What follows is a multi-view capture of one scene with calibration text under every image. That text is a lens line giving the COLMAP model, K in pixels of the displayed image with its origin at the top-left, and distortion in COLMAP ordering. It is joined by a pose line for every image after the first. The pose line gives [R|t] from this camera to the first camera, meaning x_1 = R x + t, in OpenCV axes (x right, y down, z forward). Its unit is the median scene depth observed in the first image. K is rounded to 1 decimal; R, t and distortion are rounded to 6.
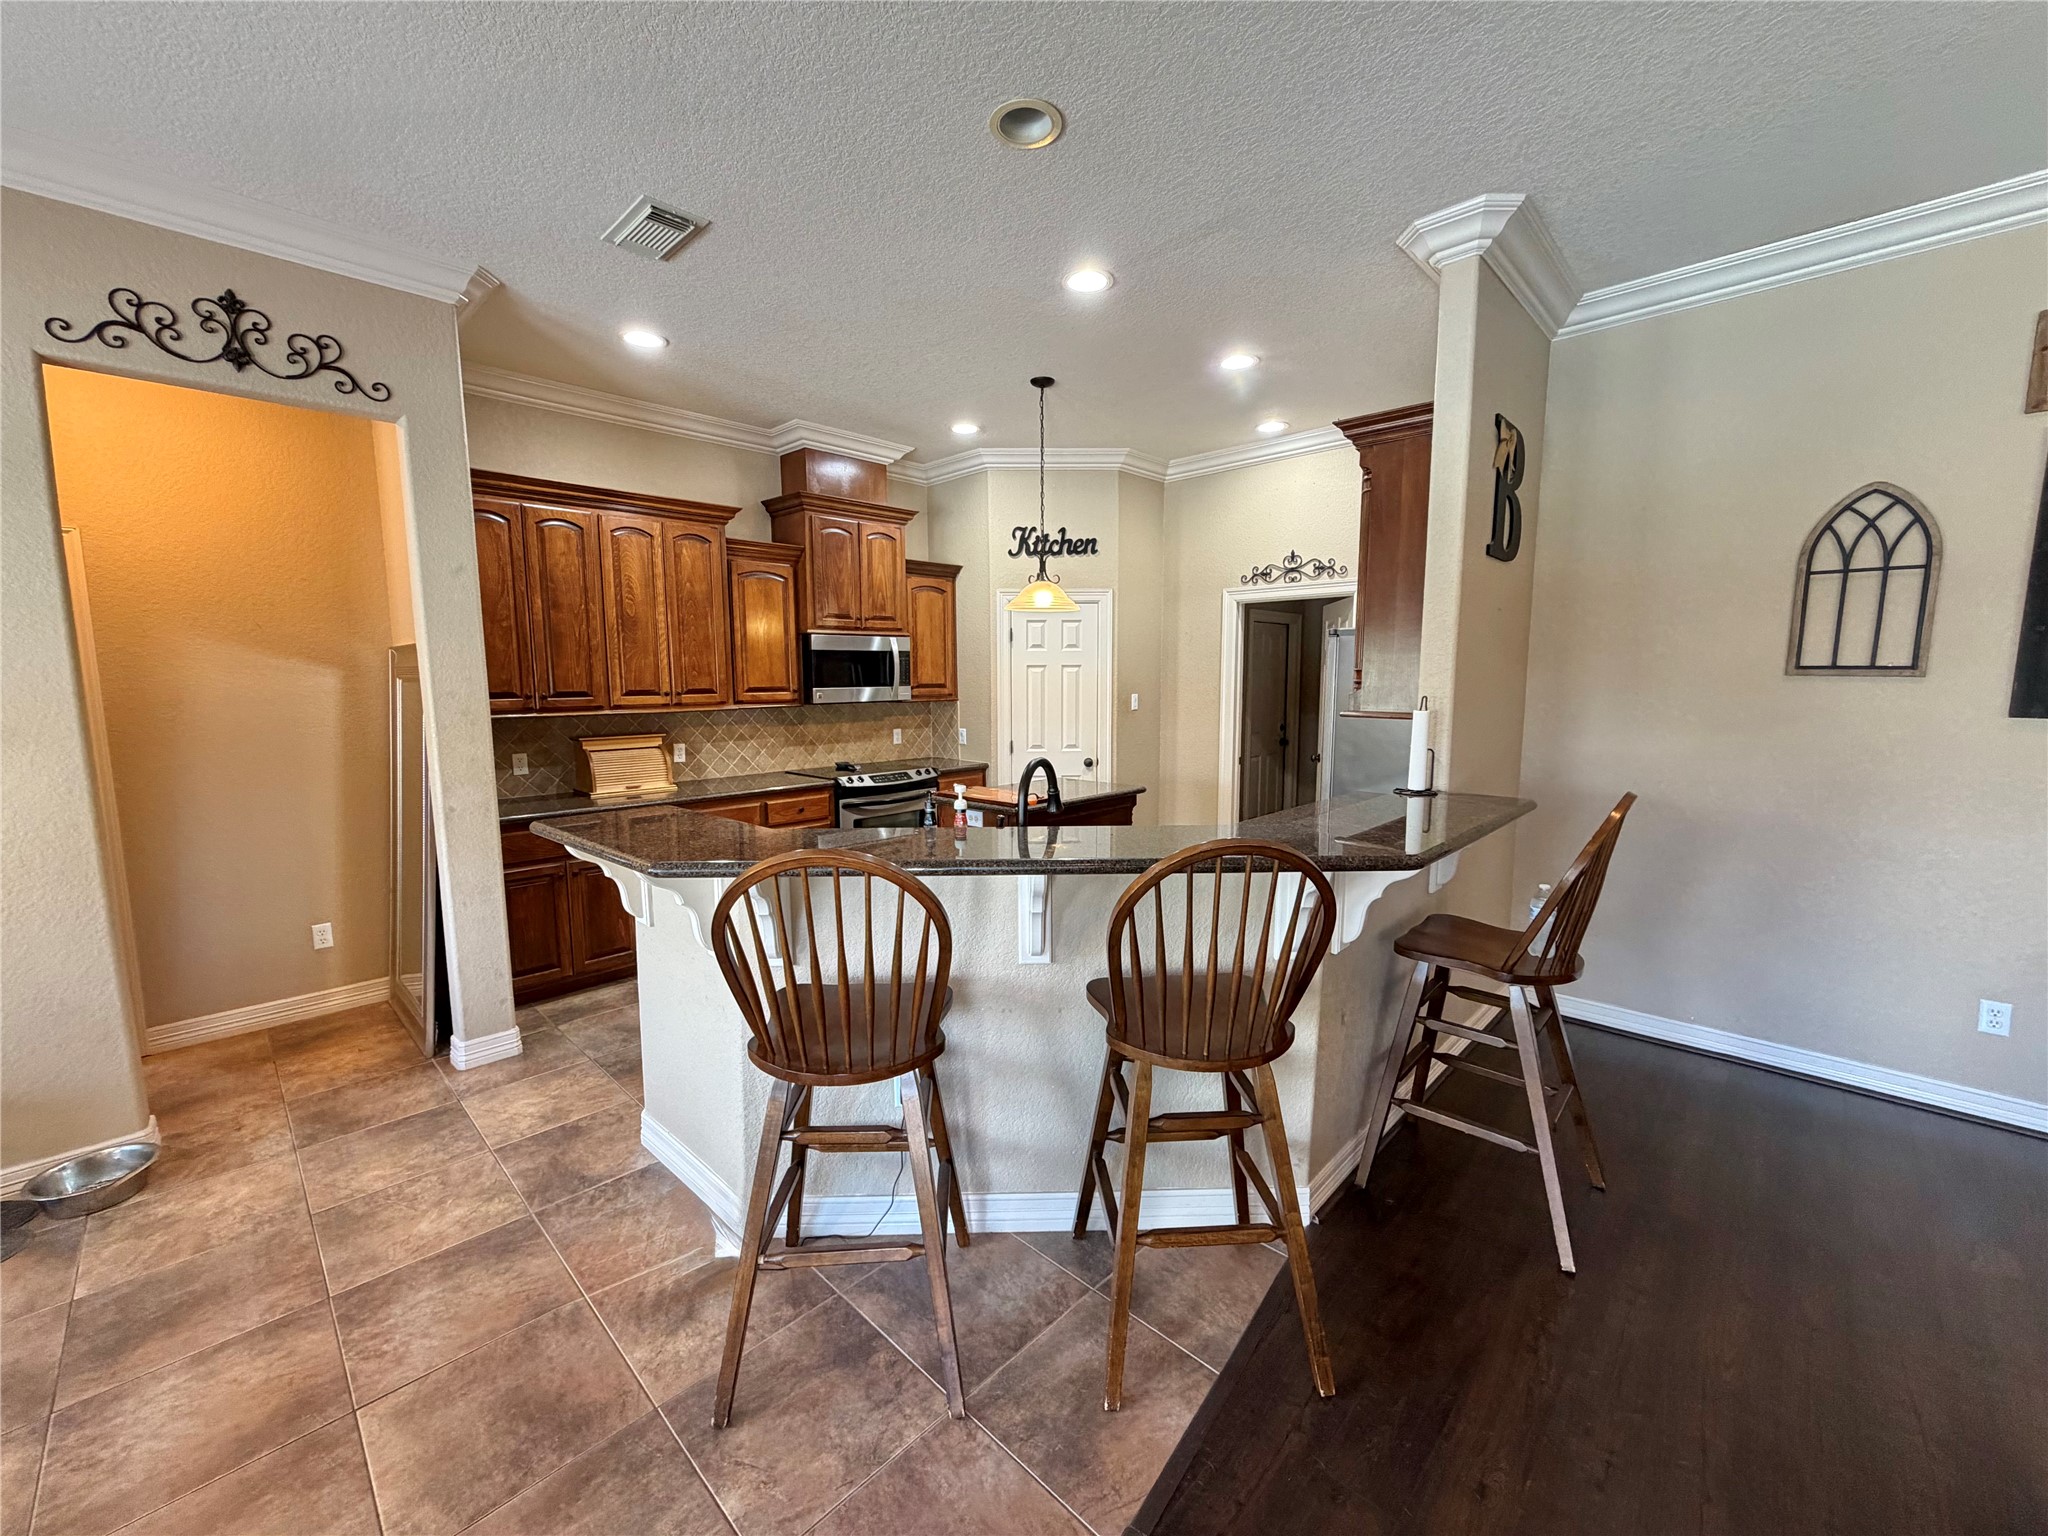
lens RADIAL K [[814.9, 0, 1017.0], [0, 814.9, 769.9], [0, 0, 1]] dist [-0.000638, 0.000653]
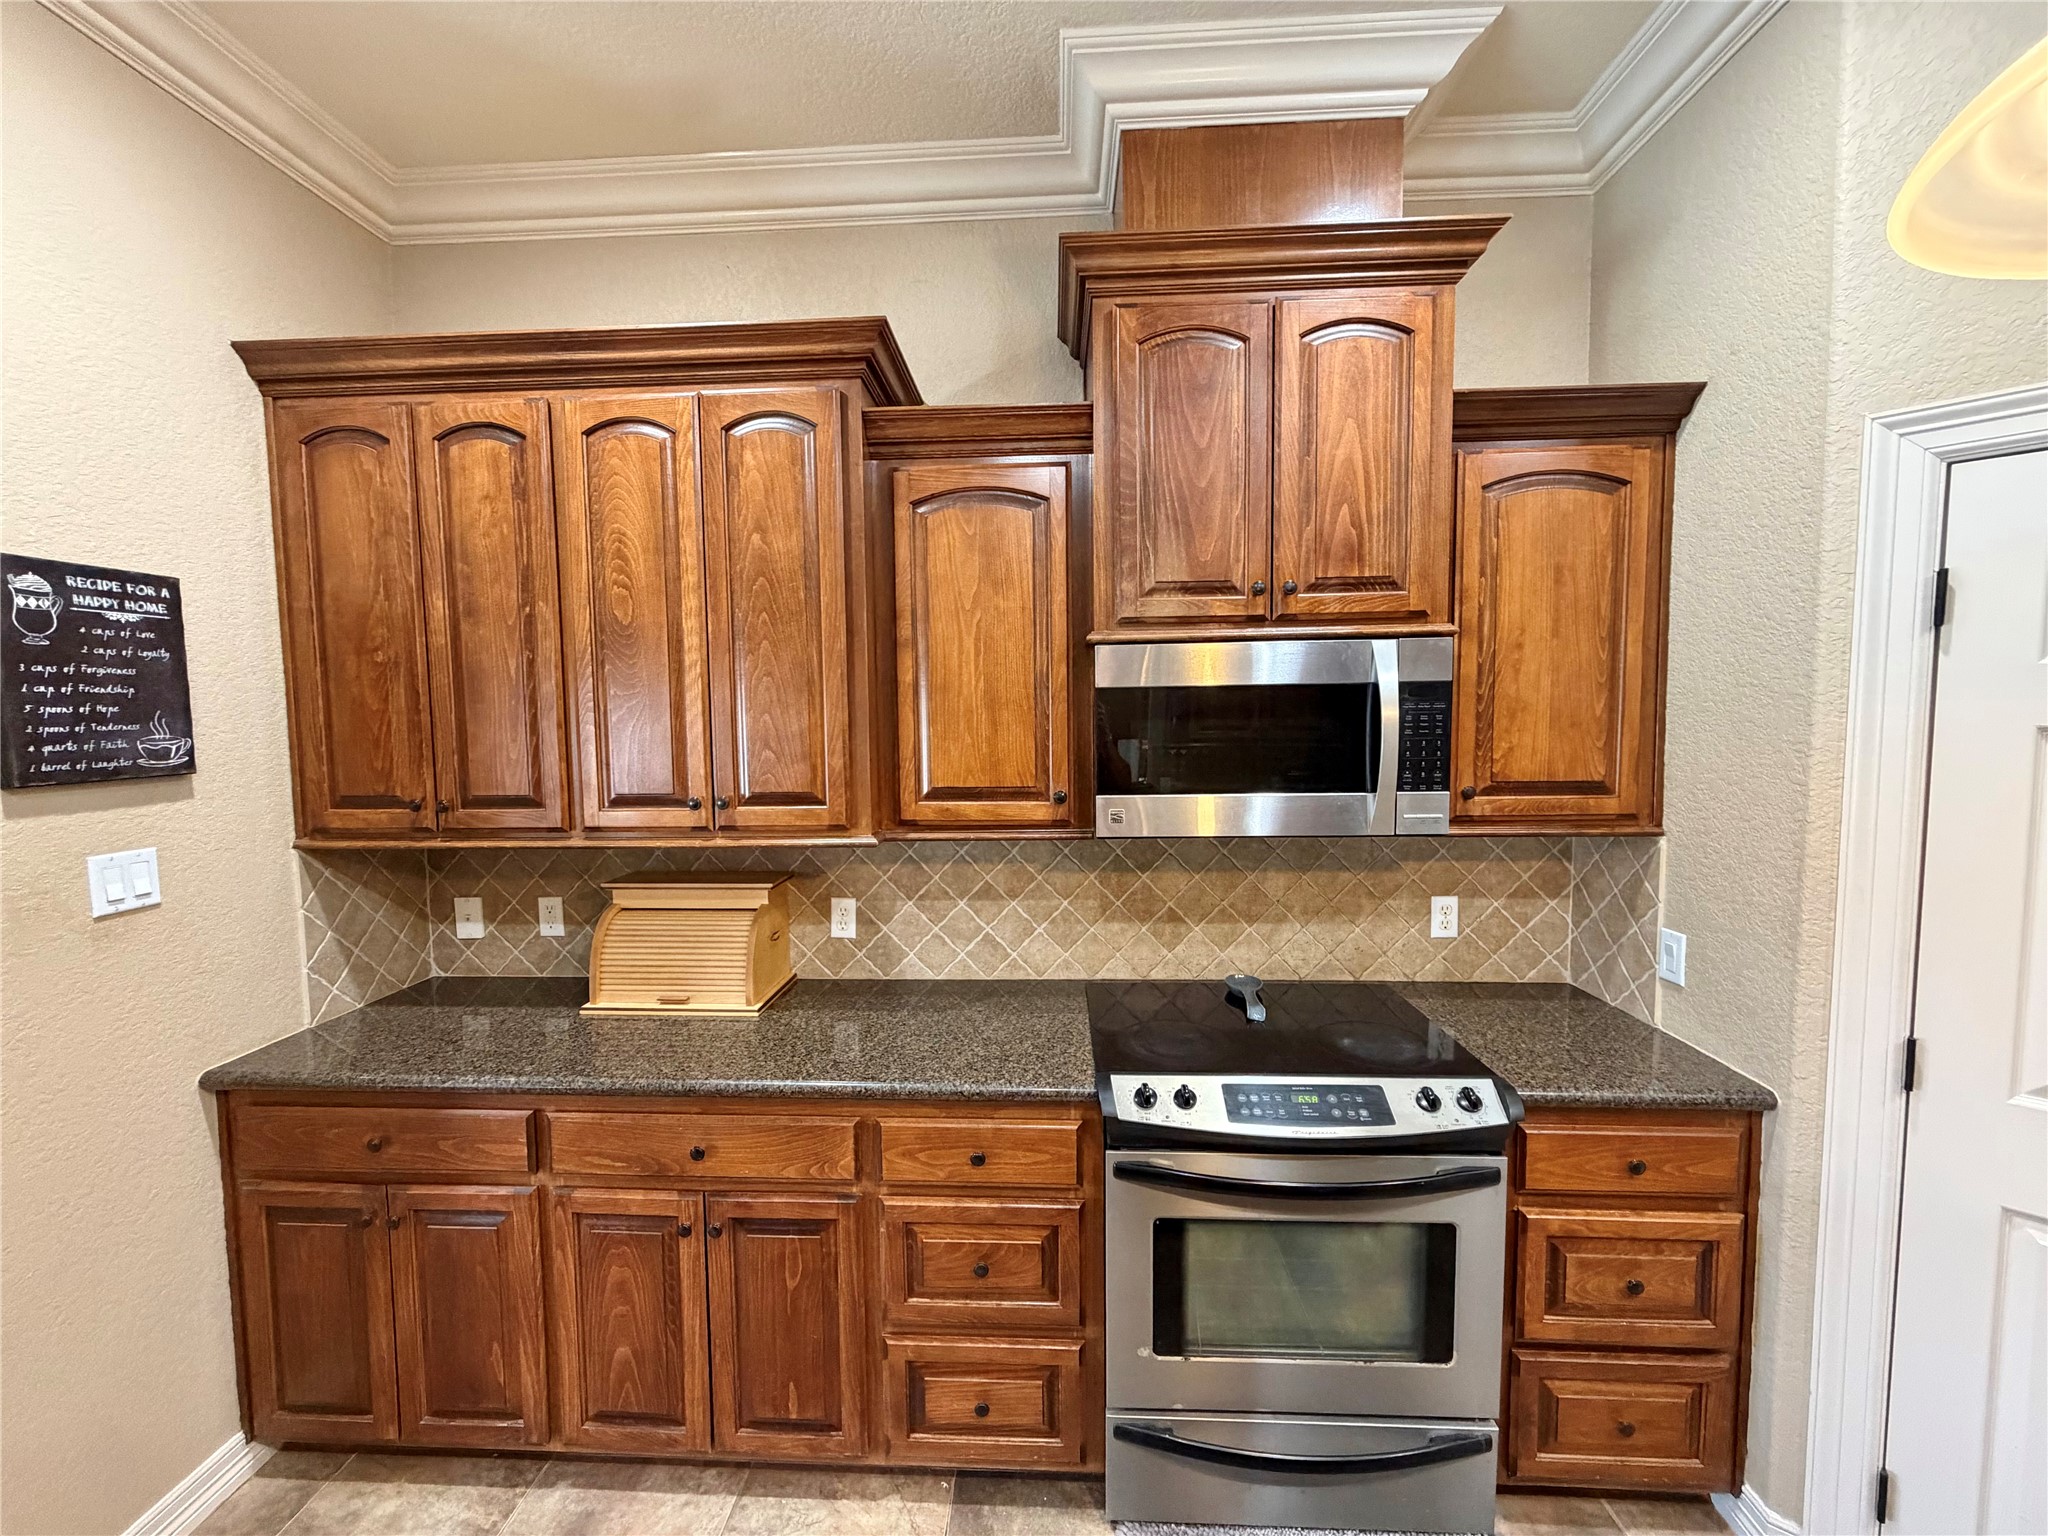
lens RADIAL K [[814.9, 0, 1017.0], [0, 814.9, 769.9], [0, 0, 1]] dist [-0.000638, 0.000653]
pose [[0.664313, 0.048536, -0.745877, -0.007583], [-0.079998, 0.996775, -0.006387, -0.104857], [0.743161, 0.063911, 0.666053, 0.727071]]
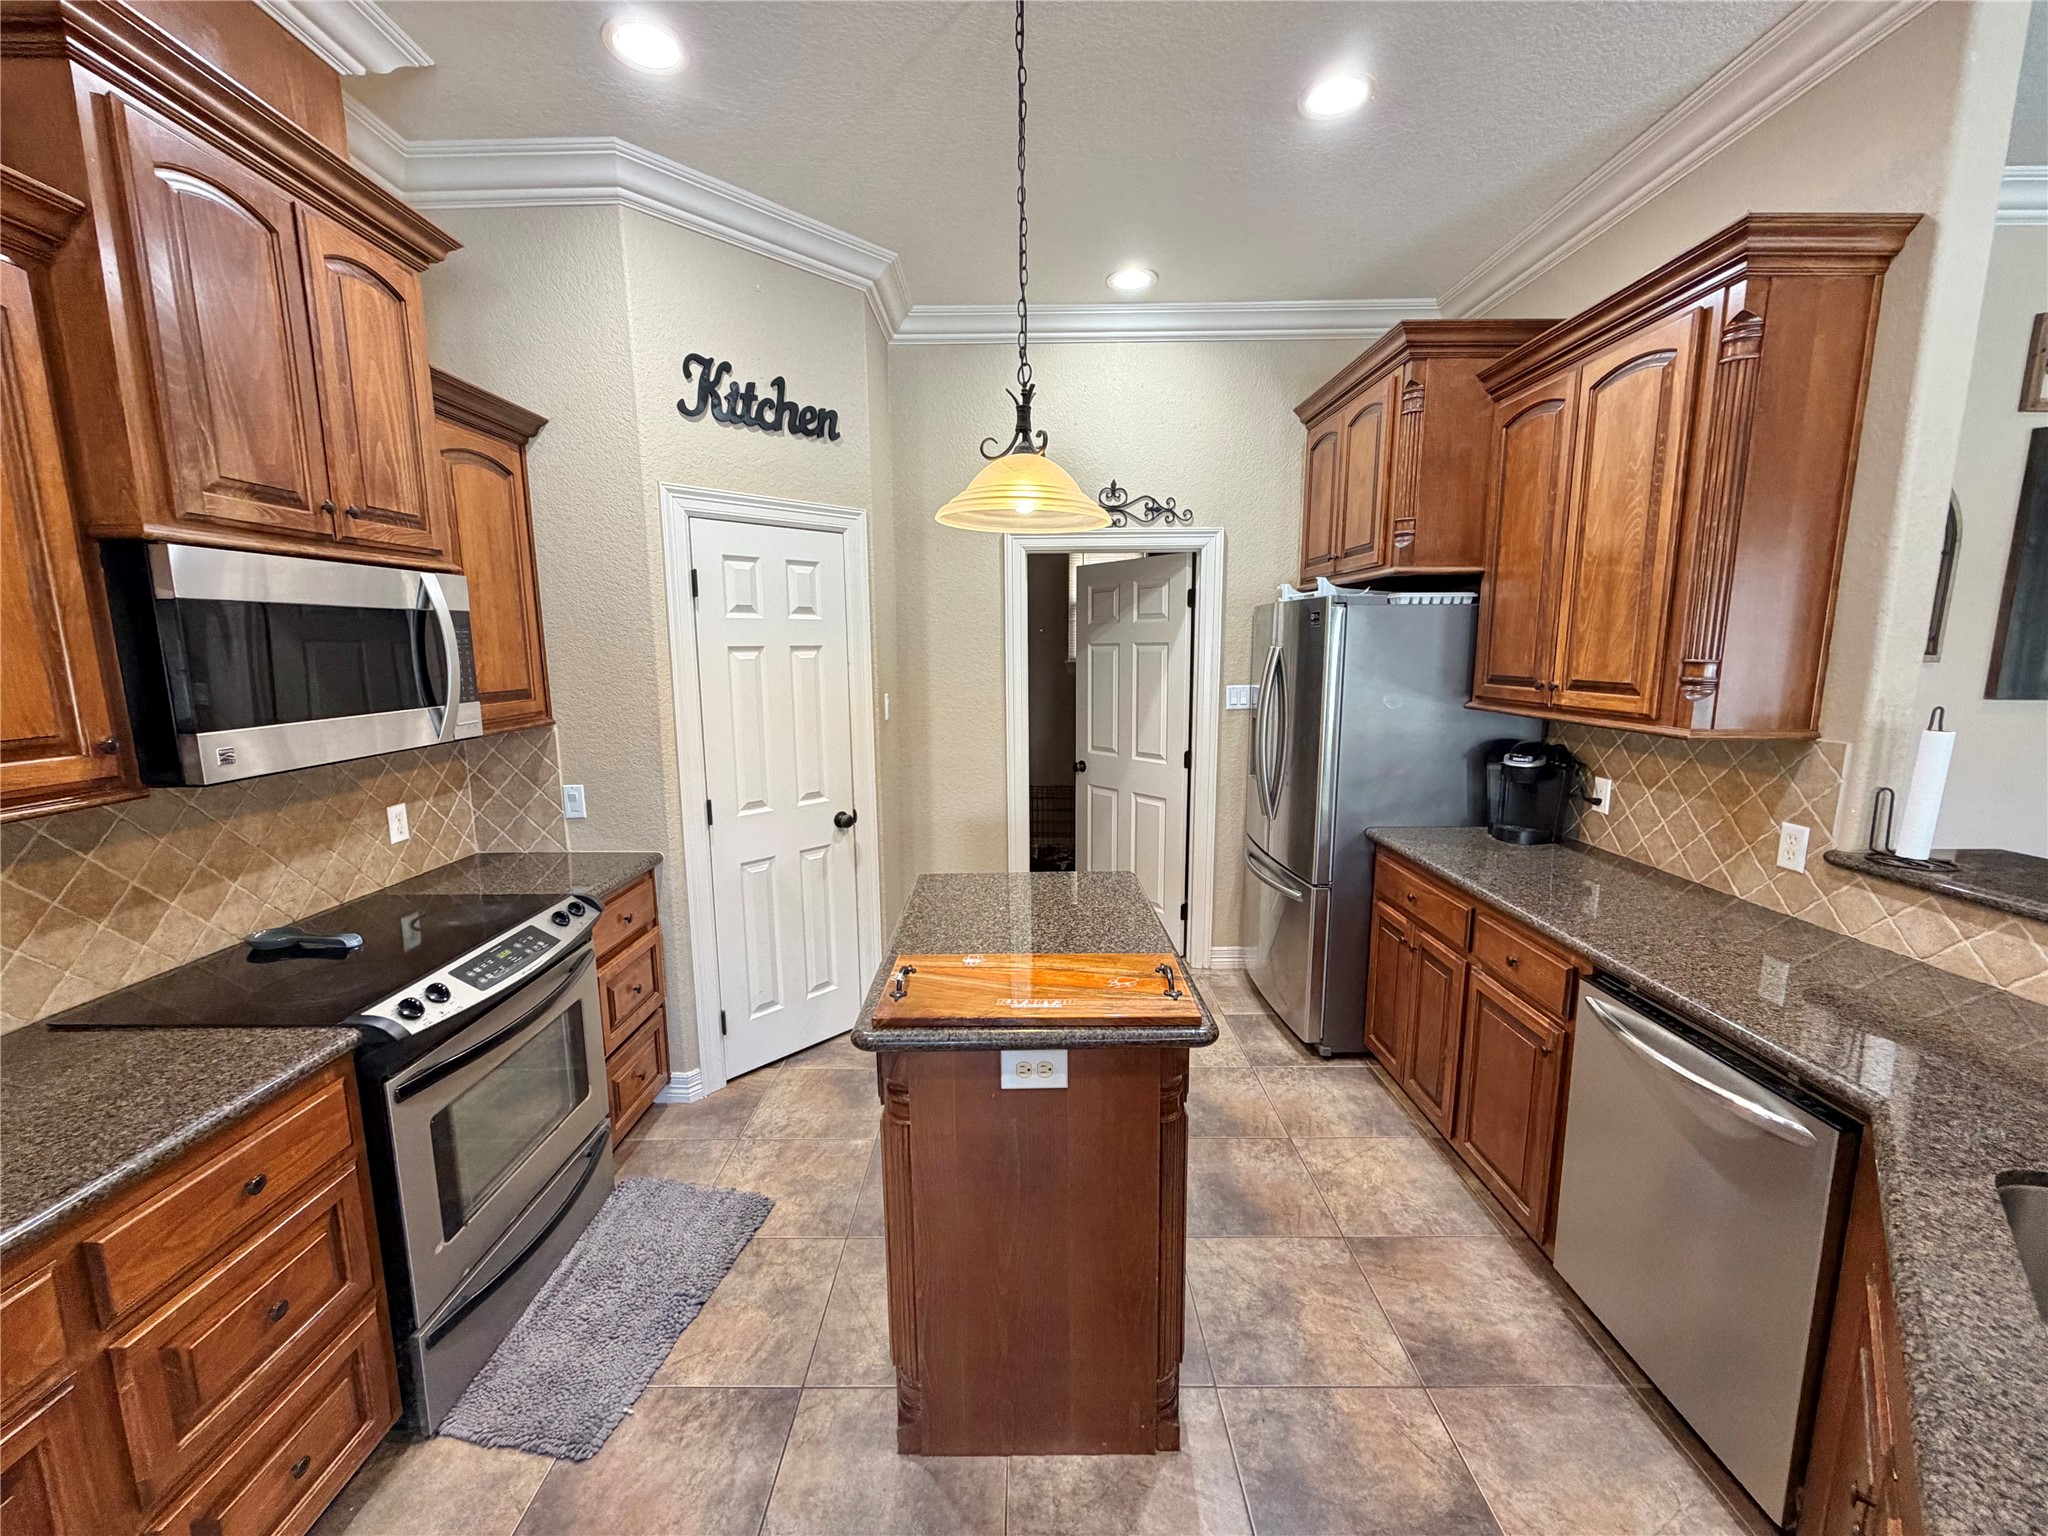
lens RADIAL K [[815.6, 0, 1016.7], [0, 815.6, 767.9], [0, 0, 1]] dist [0.000824, 0.000057]
pose [[0.718659, -0.106146, 0.687214, -0.238711], [0.085364, 0.994273, 0.064304, -0.080873], [-0.690103, 0.012450, 0.723604, 0.584487]]
